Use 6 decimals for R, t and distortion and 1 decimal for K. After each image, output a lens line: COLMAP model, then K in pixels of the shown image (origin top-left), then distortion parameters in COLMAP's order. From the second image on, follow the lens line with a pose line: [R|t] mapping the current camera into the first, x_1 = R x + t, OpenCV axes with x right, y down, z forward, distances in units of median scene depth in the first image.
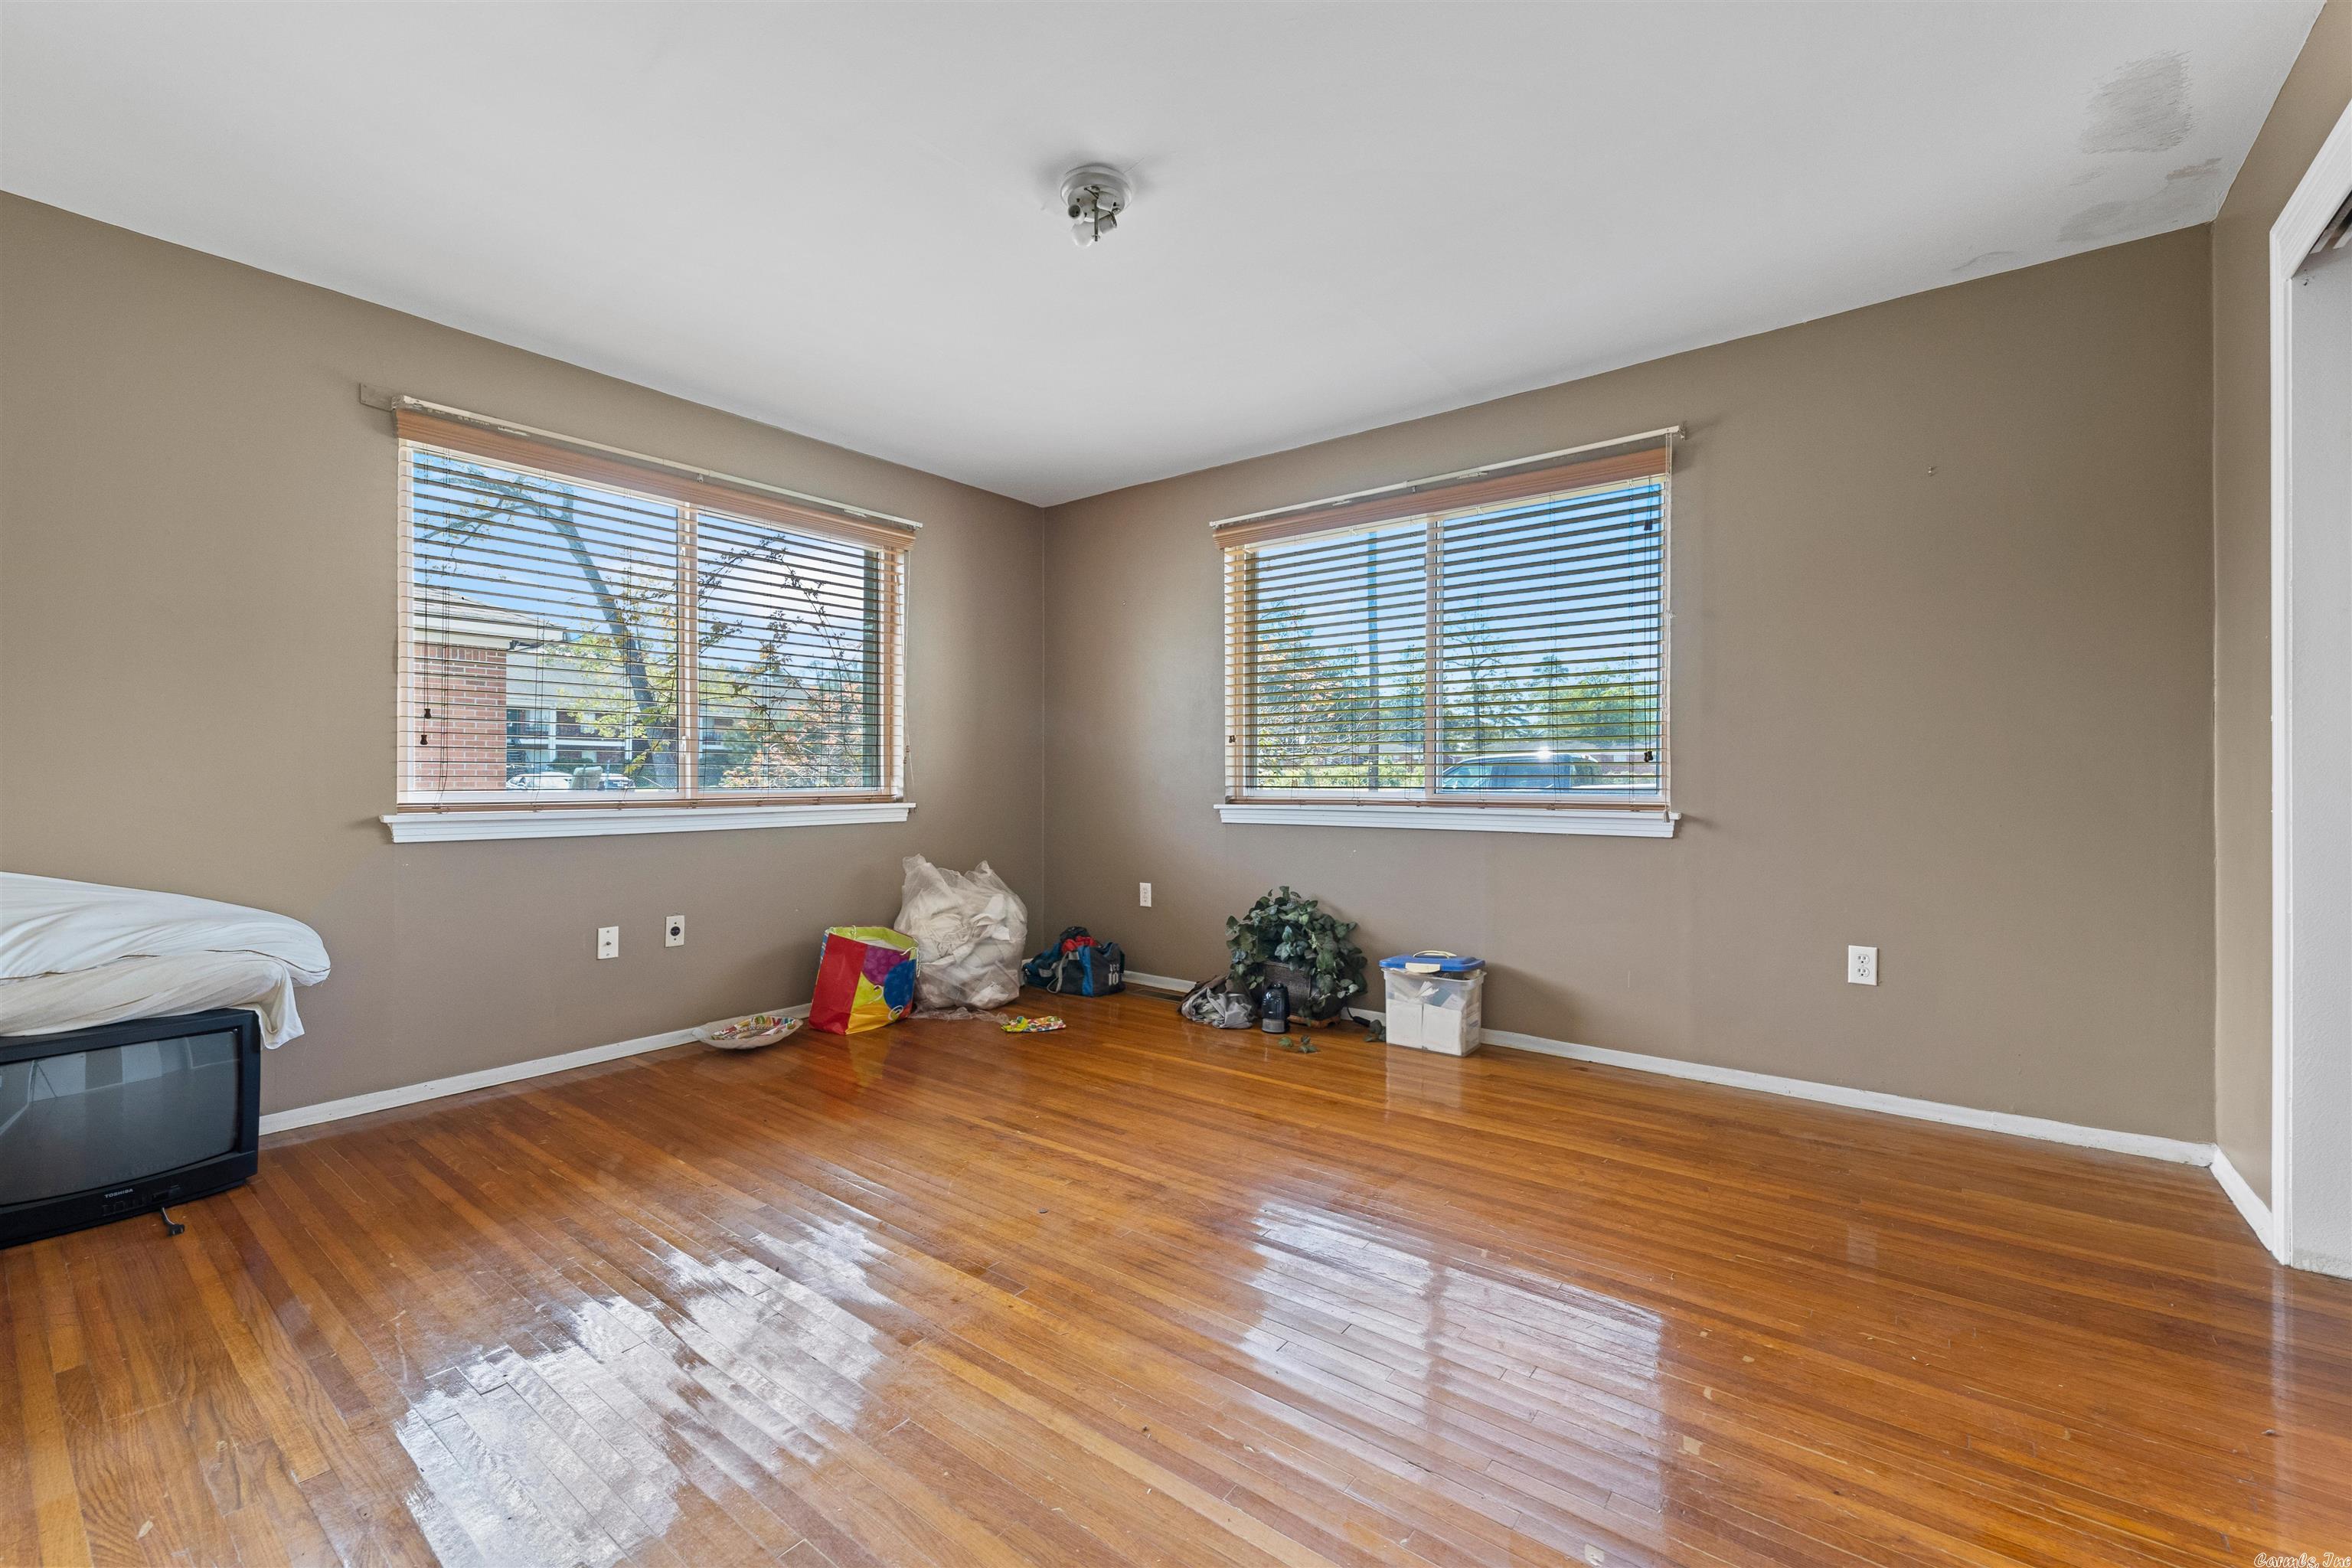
lens RADIAL K [[956.5, 0, 1173.9], [0, 956.5, 768.5], [0, 0, 1]] dist [0.001449, -0.000586]
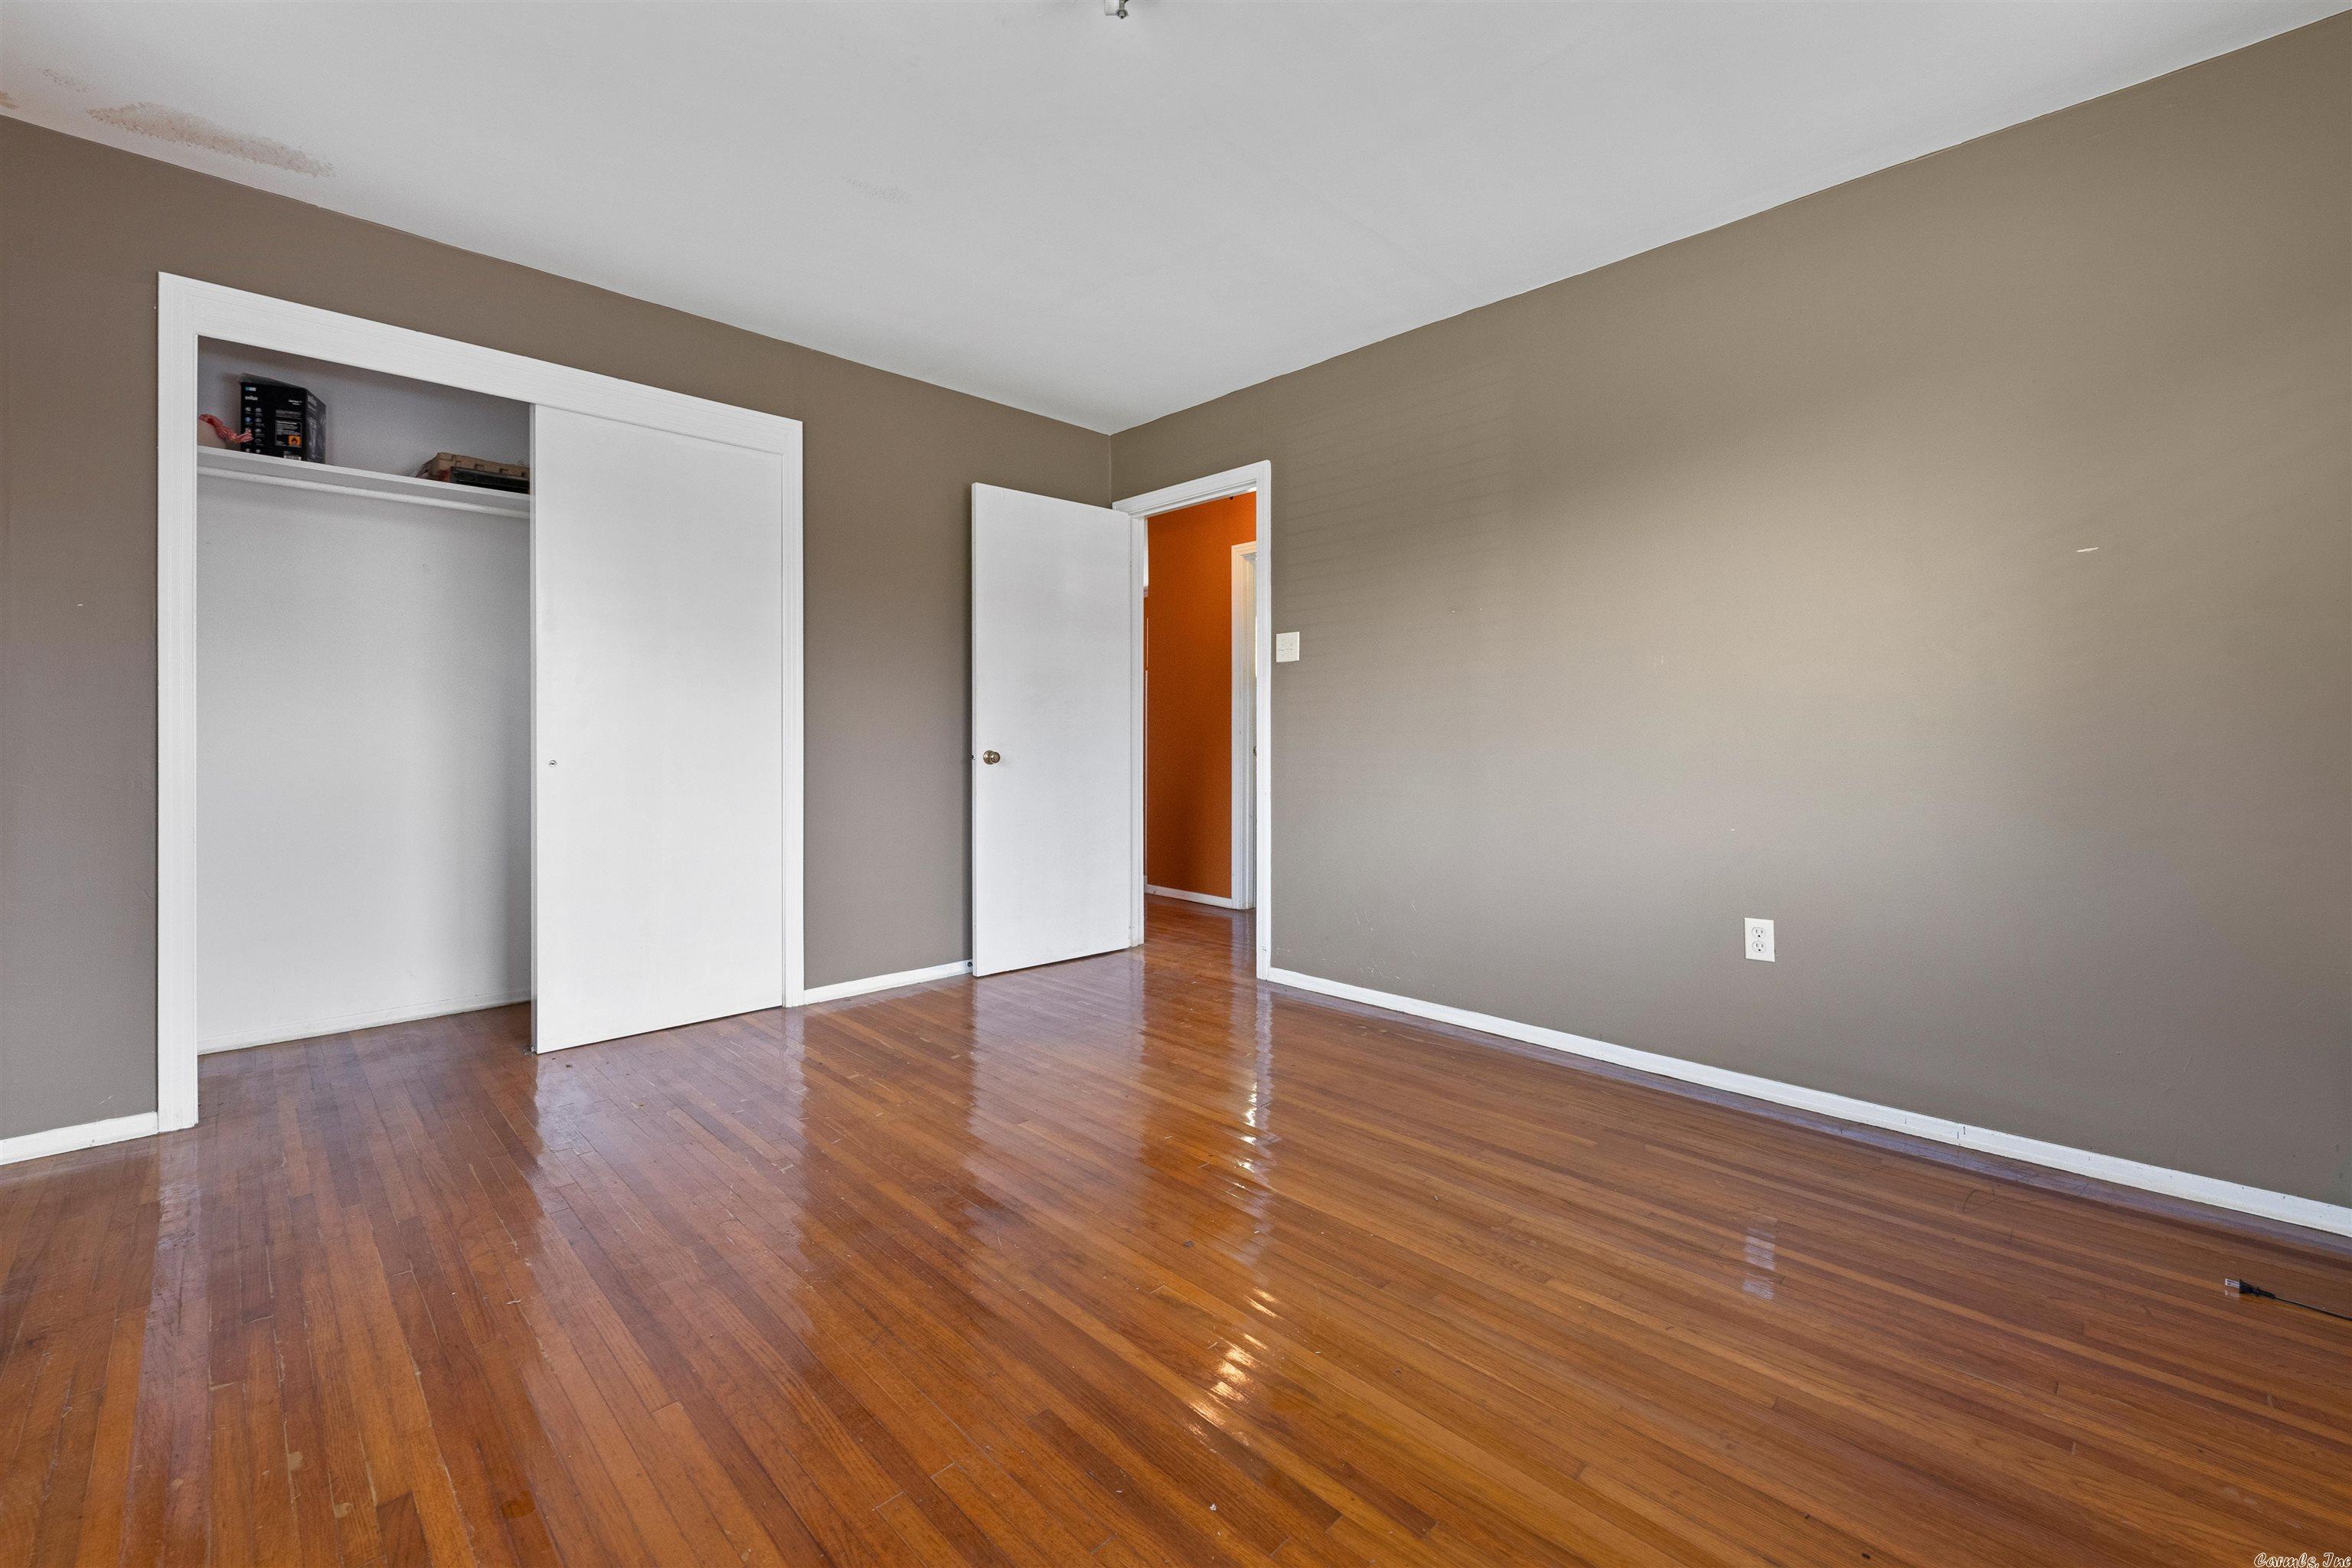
lens RADIAL K [[962.7, 0, 1175.3], [0, 962.7, 757.3], [0, 0, 1]] dist [0.012114, -0.006054]
pose [[-0.991662, -0.000956, 0.128865, -0.171974], [-0.000876, 0.999999, 0.000682, 0.023786], [-0.128866, 0.000563, -0.991662, 1.353852]]
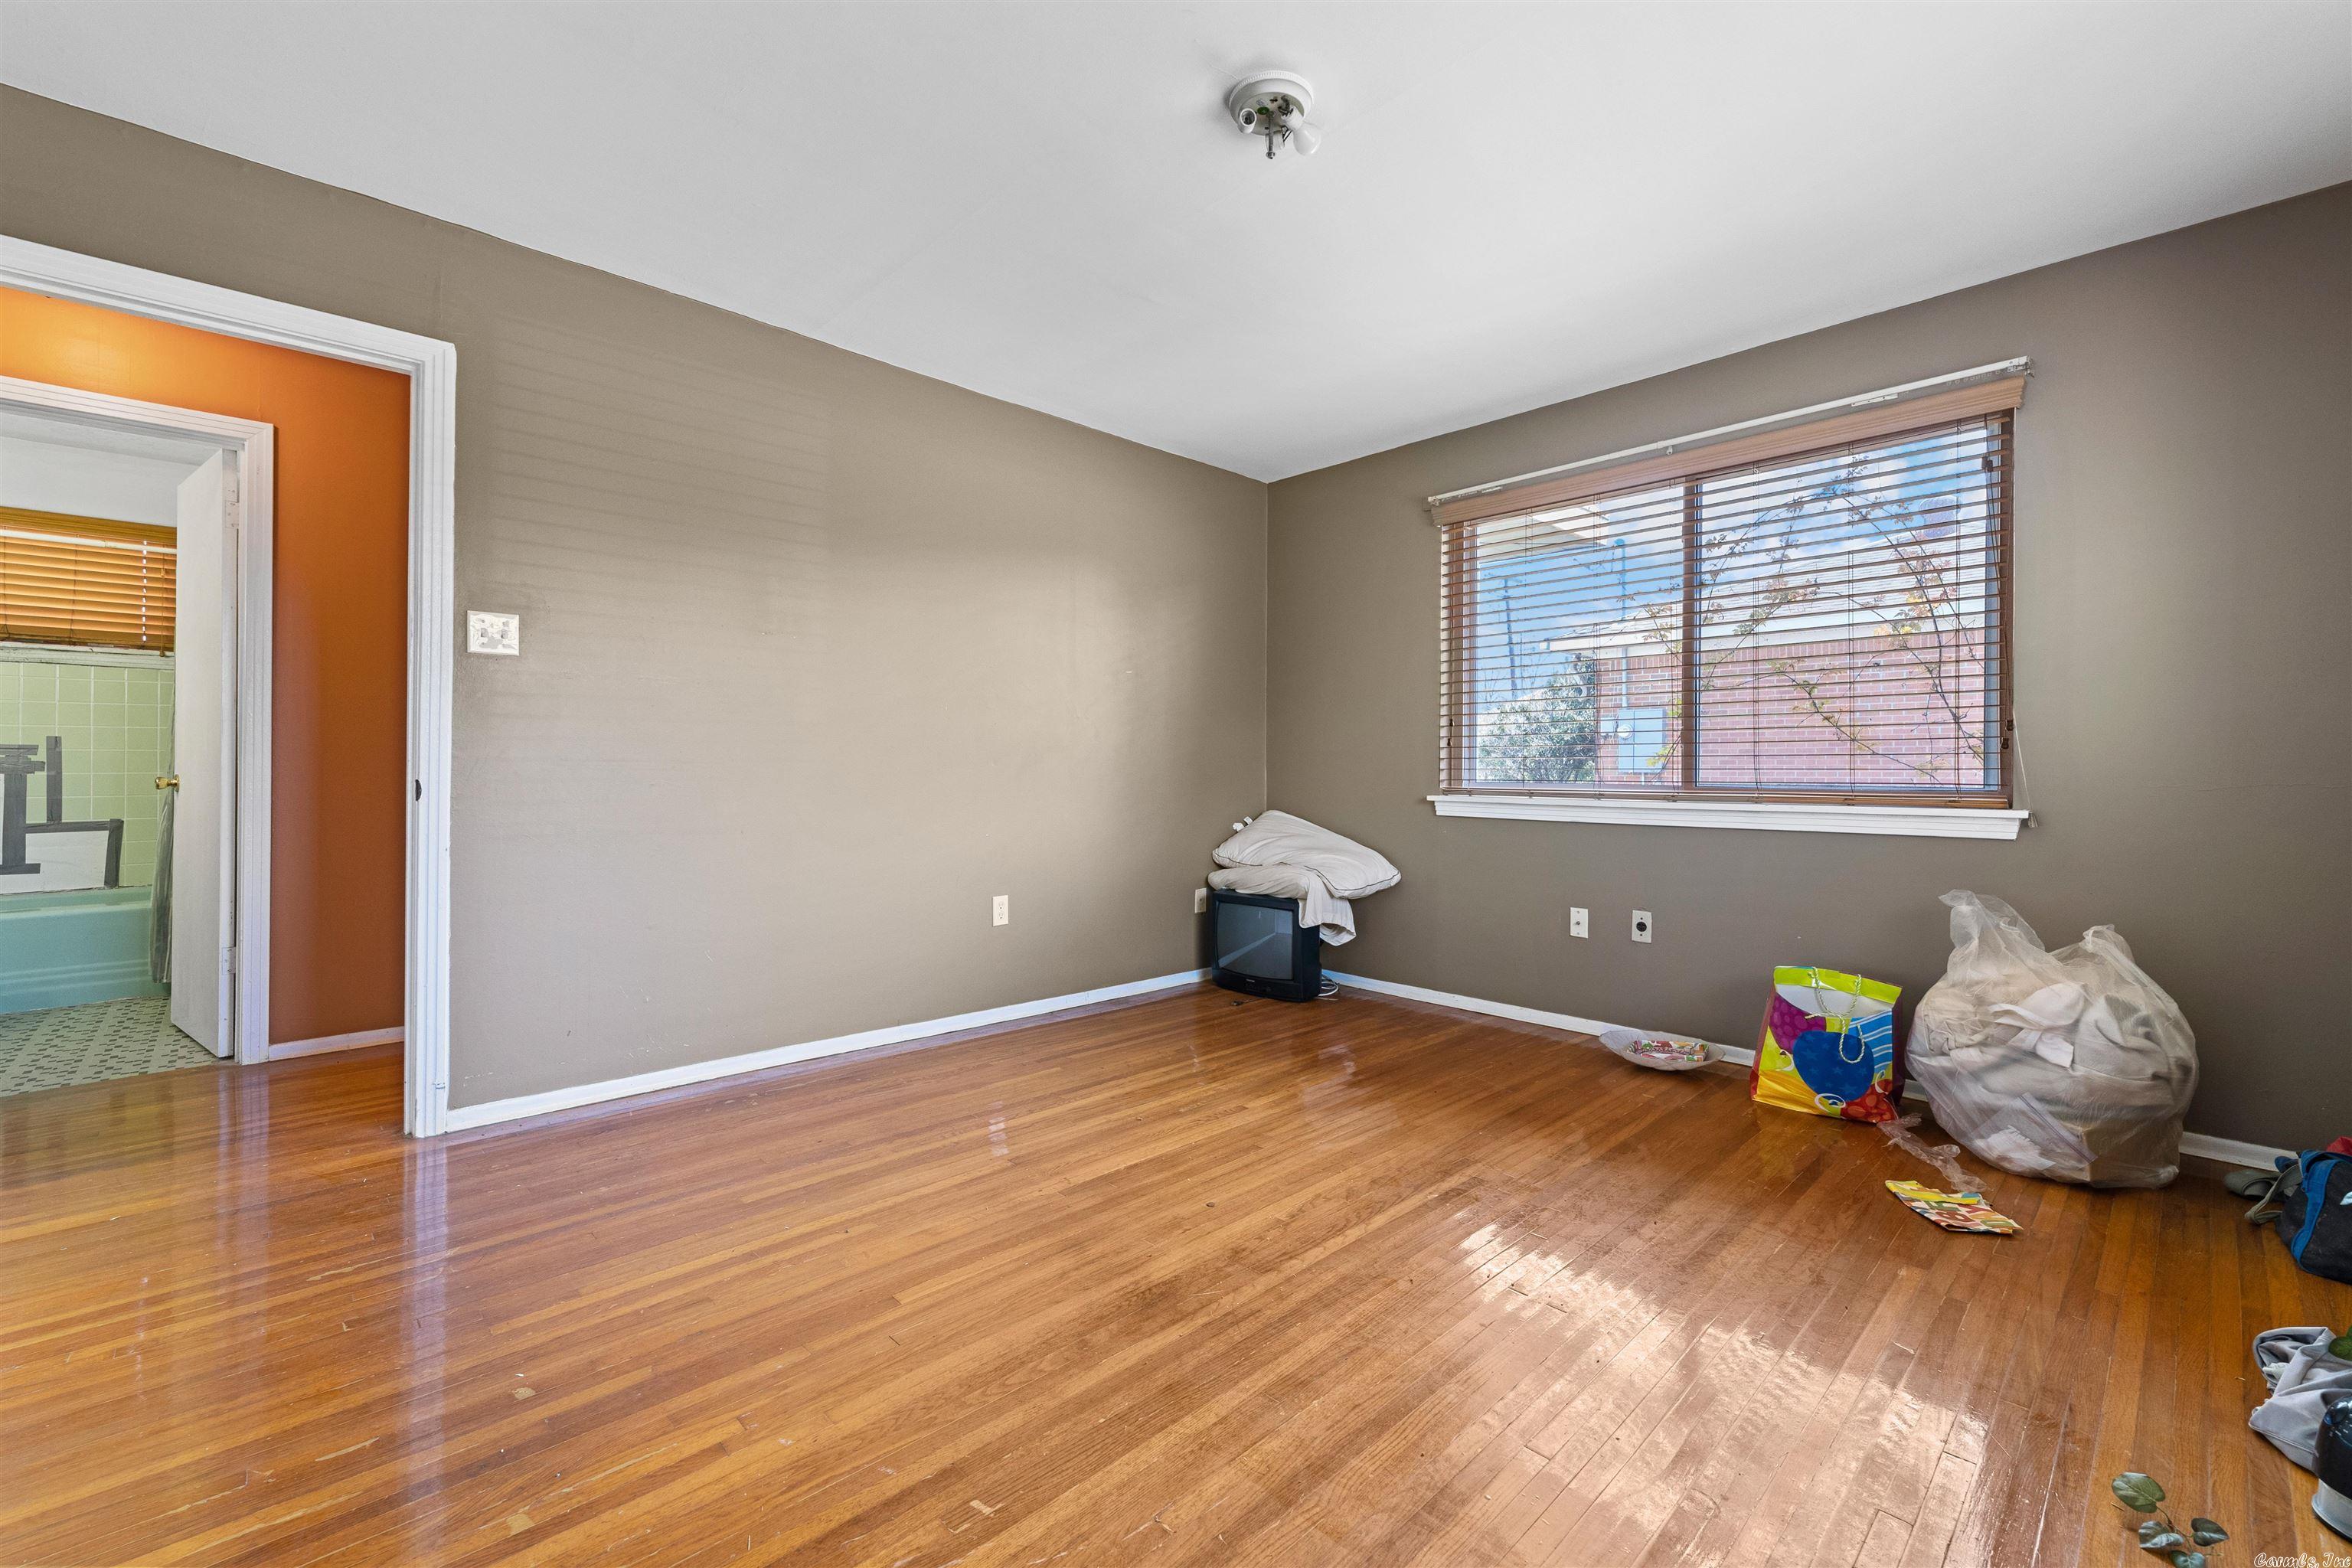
lens RADIAL K [[962.7, 0, 1175.3], [0, 962.7, 757.3], [0, 0, 1]] dist [0.012114, -0.006054]
pose [[-0.142736, -0.014105, -0.989660, 0.632899], [0.006777, 0.999861, -0.015227, 0.010936], [0.989738, -0.008880, -0.142620, 0.813357]]
